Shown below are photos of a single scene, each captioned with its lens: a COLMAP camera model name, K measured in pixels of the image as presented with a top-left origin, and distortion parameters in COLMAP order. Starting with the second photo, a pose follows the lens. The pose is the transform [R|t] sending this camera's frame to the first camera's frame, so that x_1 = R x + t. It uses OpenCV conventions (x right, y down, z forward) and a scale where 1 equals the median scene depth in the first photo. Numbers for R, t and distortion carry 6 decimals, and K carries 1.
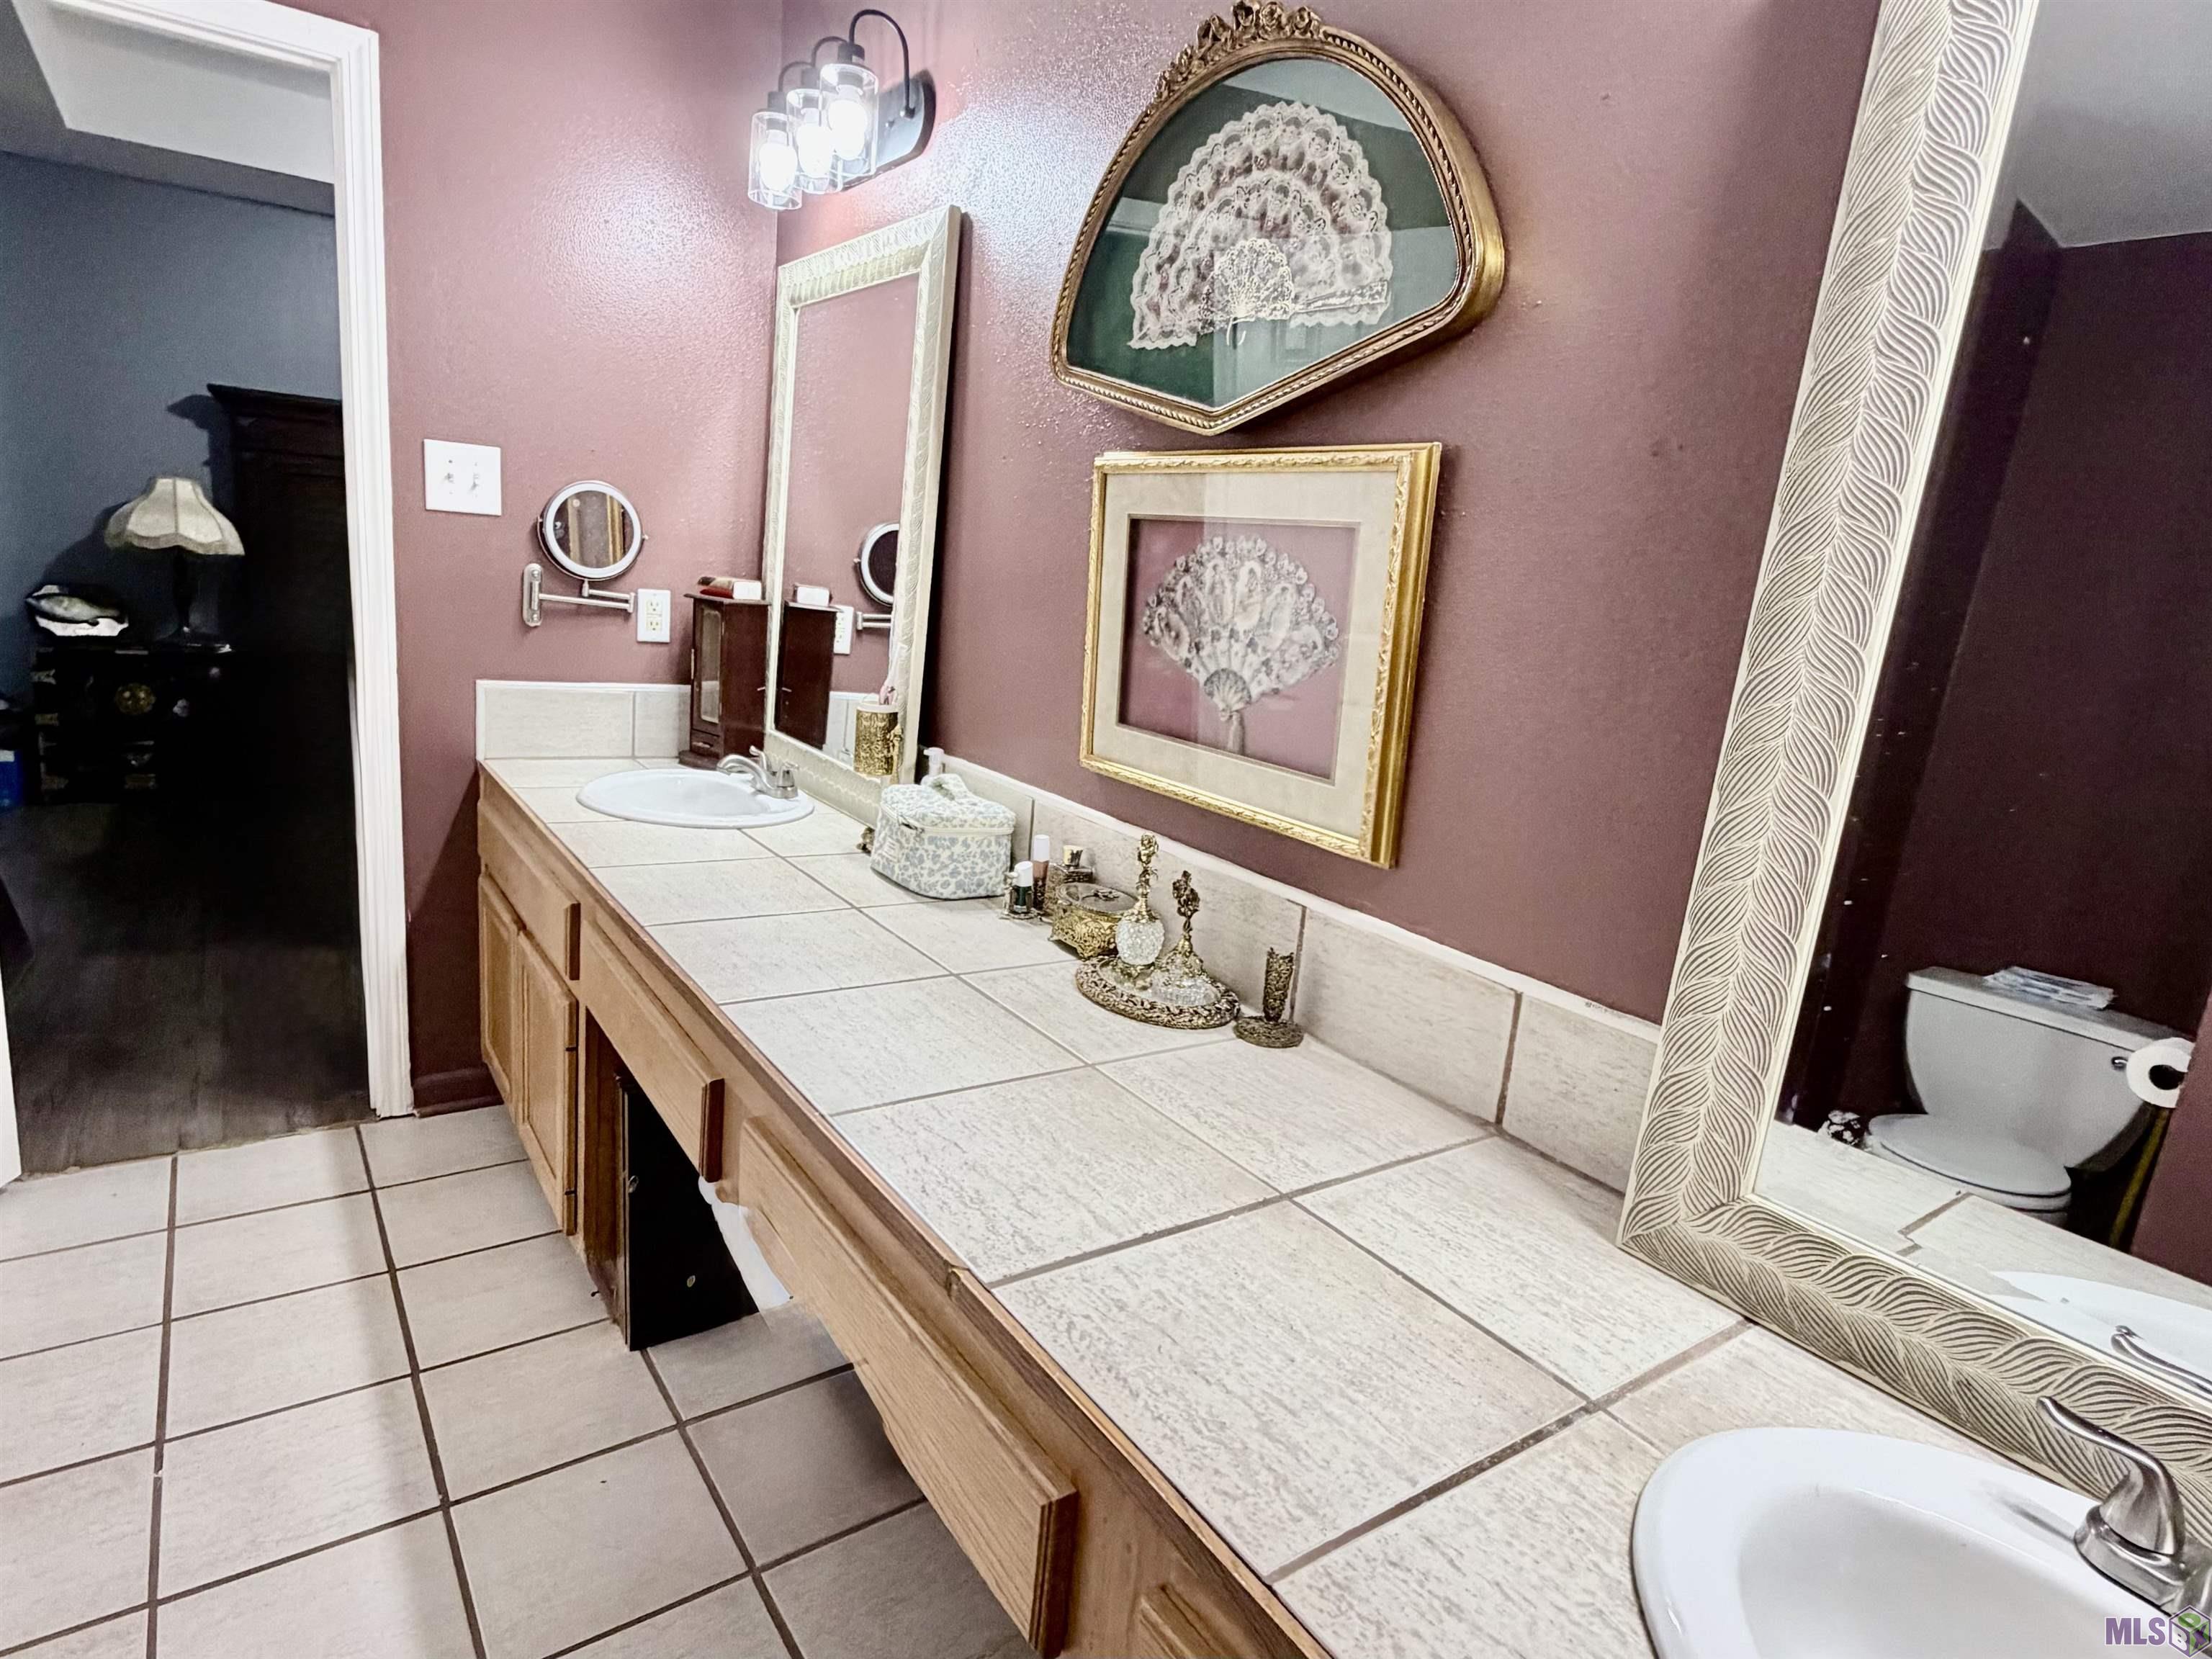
lens RADIAL K [[1176.4, 0, 1138.6], [0, 1176.4, 827.6], [0, 0, 1]] dist [0.001936, 0.001097]
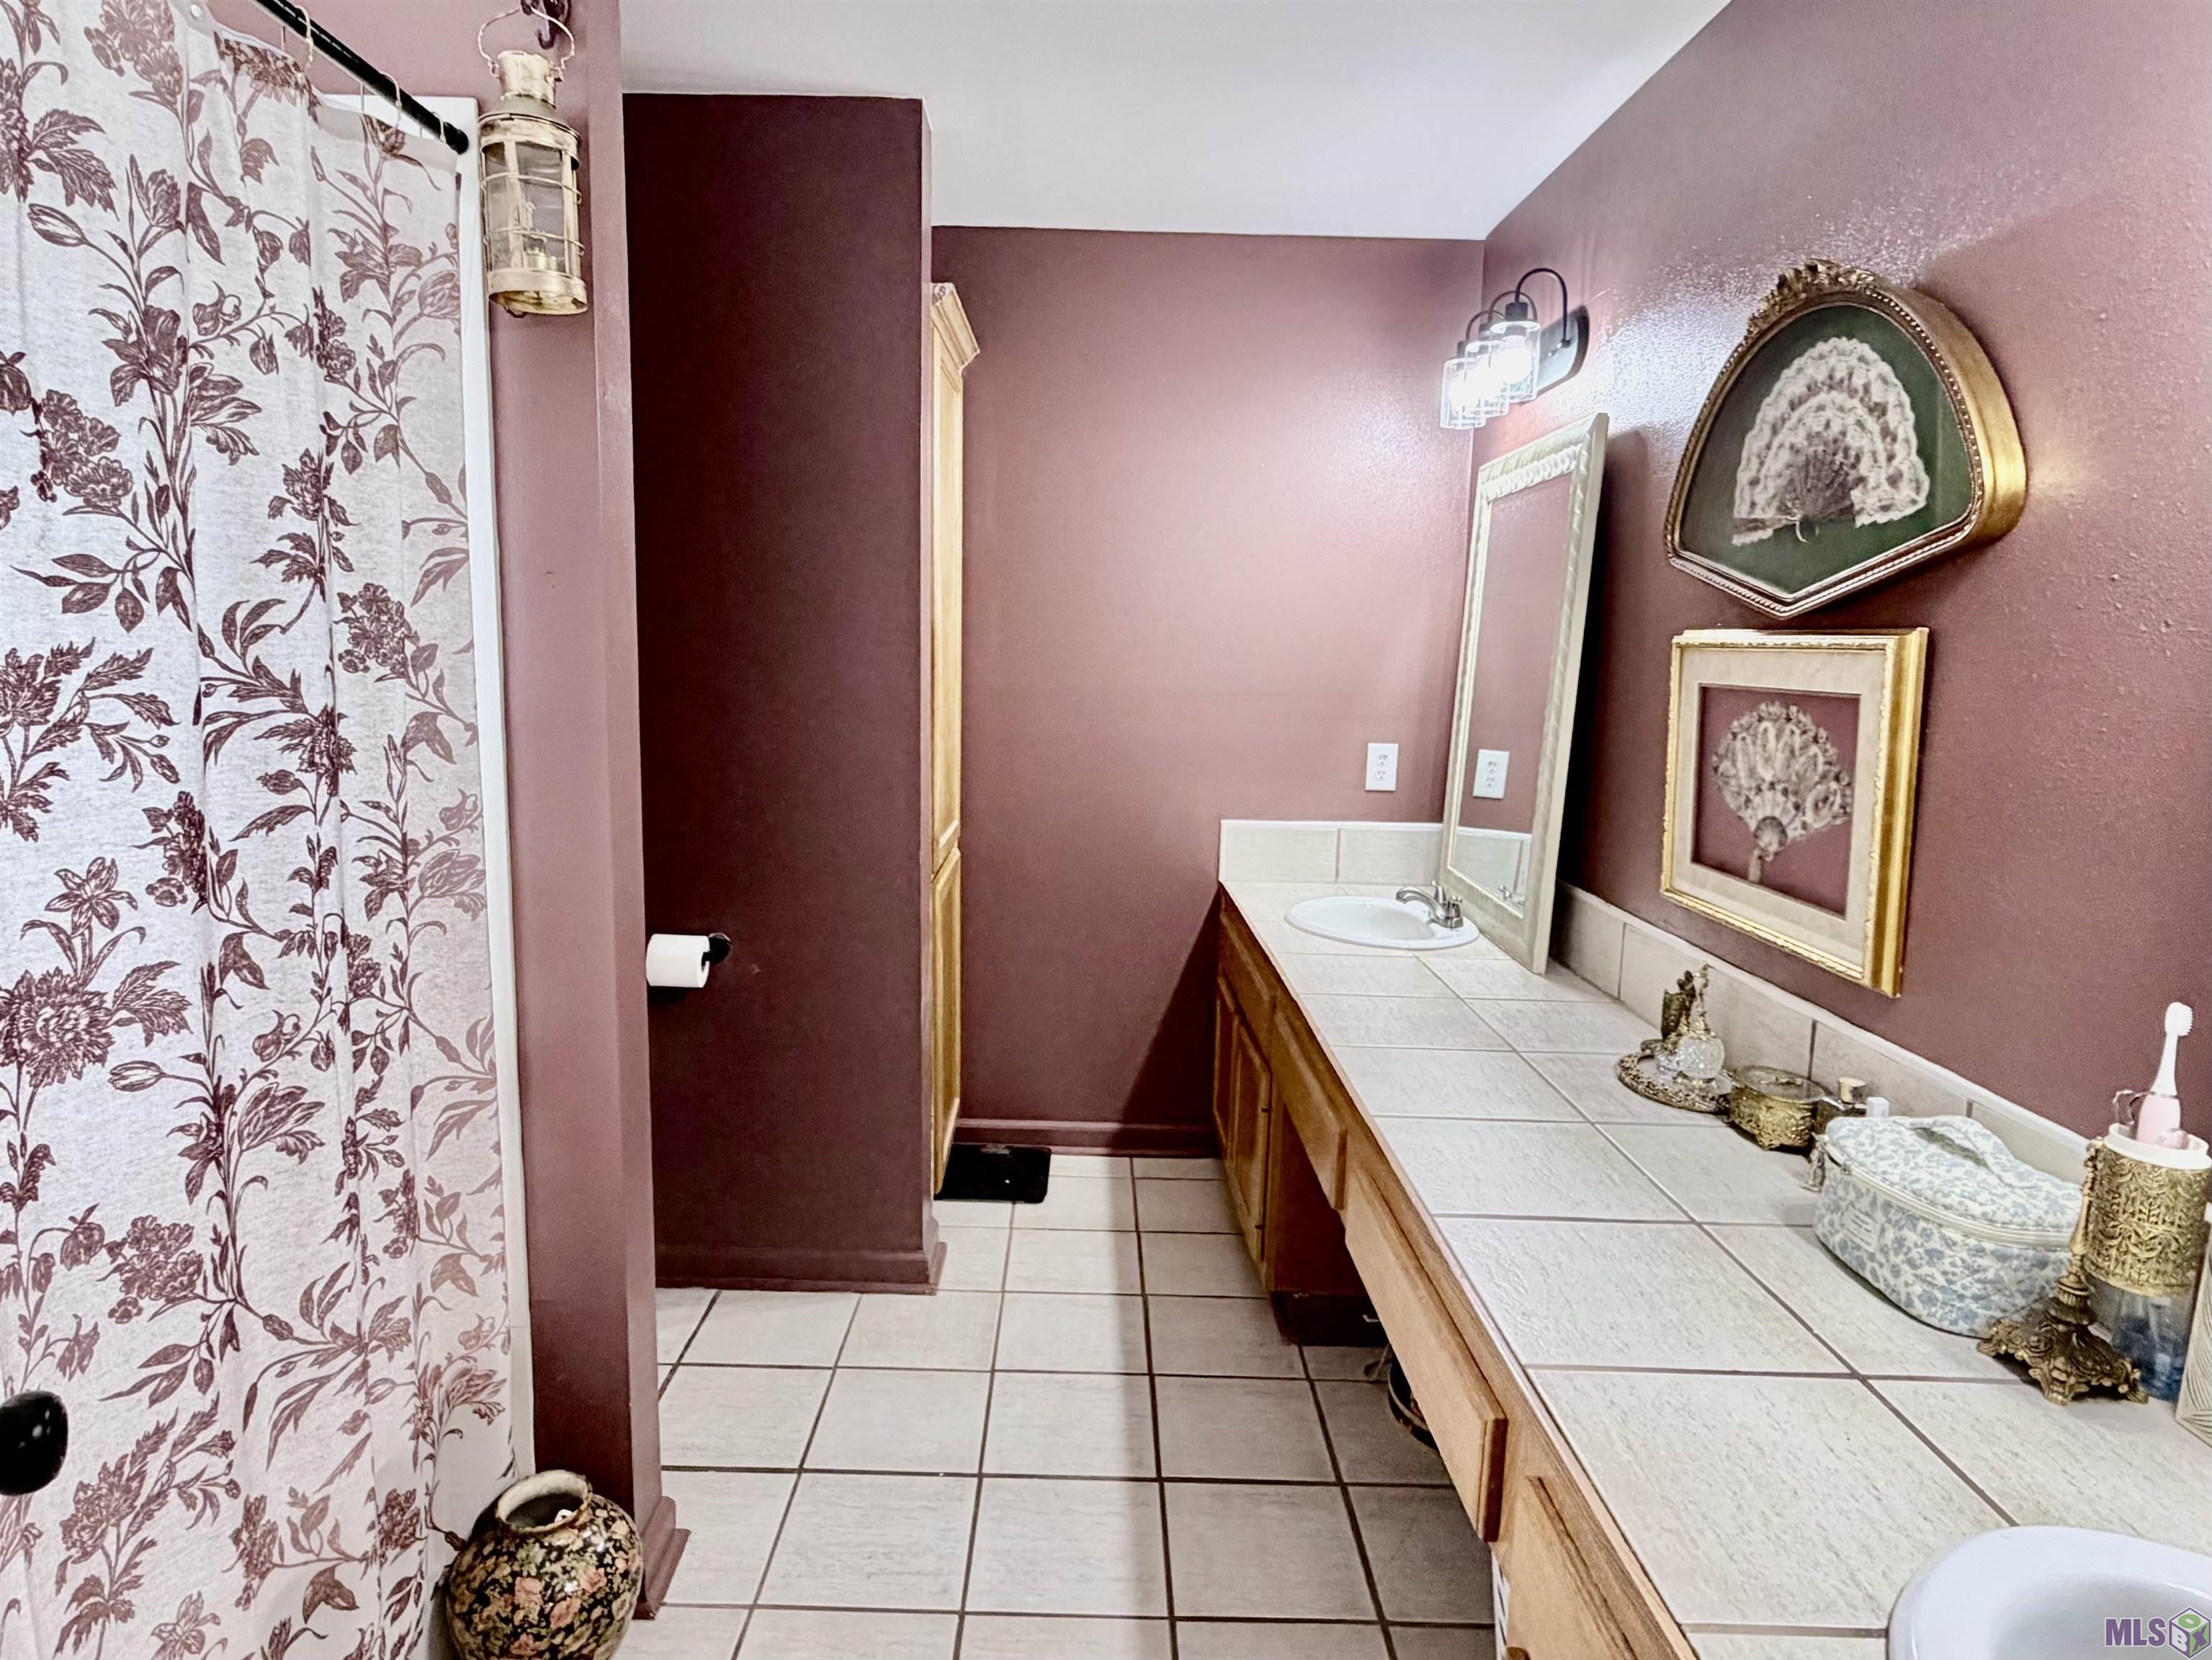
lens RADIAL K [[1176.5, 0, 1138.6], [0, 1176.5, 828.1], [0, 0, 1]] dist [0.001936, 0.001097]
pose [[0.830495, 0.005327, -0.557000, 0.171958], [-0.068037, 0.993437, -0.091945, 0.020442], [0.552855, 0.114256, 0.825407, -0.244055]]
